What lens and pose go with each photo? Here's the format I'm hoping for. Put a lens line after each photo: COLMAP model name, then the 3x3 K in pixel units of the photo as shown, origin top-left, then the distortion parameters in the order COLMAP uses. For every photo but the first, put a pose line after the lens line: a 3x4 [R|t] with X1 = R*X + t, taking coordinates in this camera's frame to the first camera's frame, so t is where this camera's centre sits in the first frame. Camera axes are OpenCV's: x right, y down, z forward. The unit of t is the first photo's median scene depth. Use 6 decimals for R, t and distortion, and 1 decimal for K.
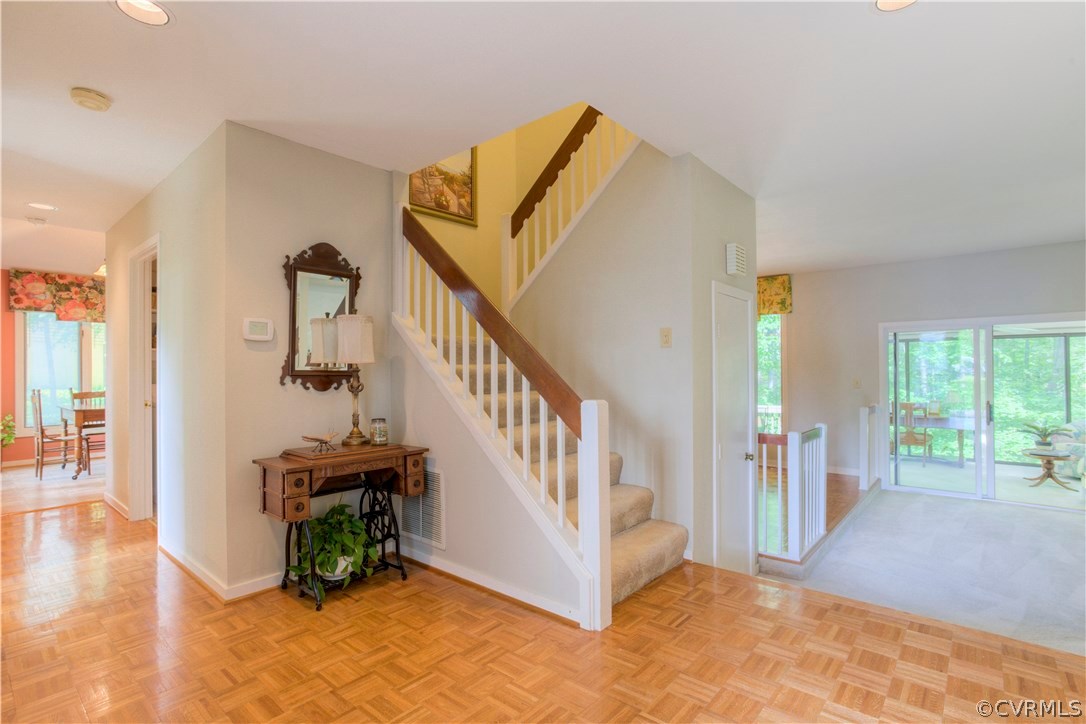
lens RADIAL K [[531.8, 0, 539.4], [0, 531.8, 364.5], [0, 0, 1]] dist [-0.035791, 0.029688]
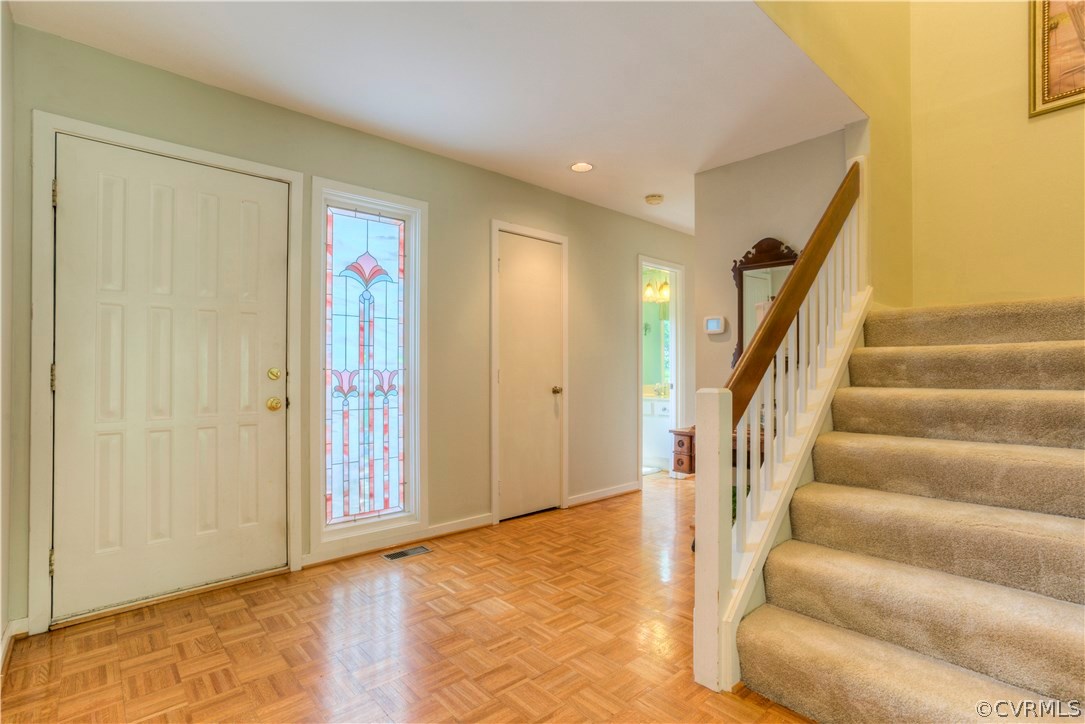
lens RADIAL K [[531.3, 0, 538.9], [0, 531.3, 364.5], [0, 0, 1]] dist [-0.035791, 0.029688]
pose [[-0.119837, -0.002317, -0.992791, 0.744328], [0.001047, 0.999996, -0.002460, 0.030170], [0.992793, -0.001334, -0.119834, 0.697550]]
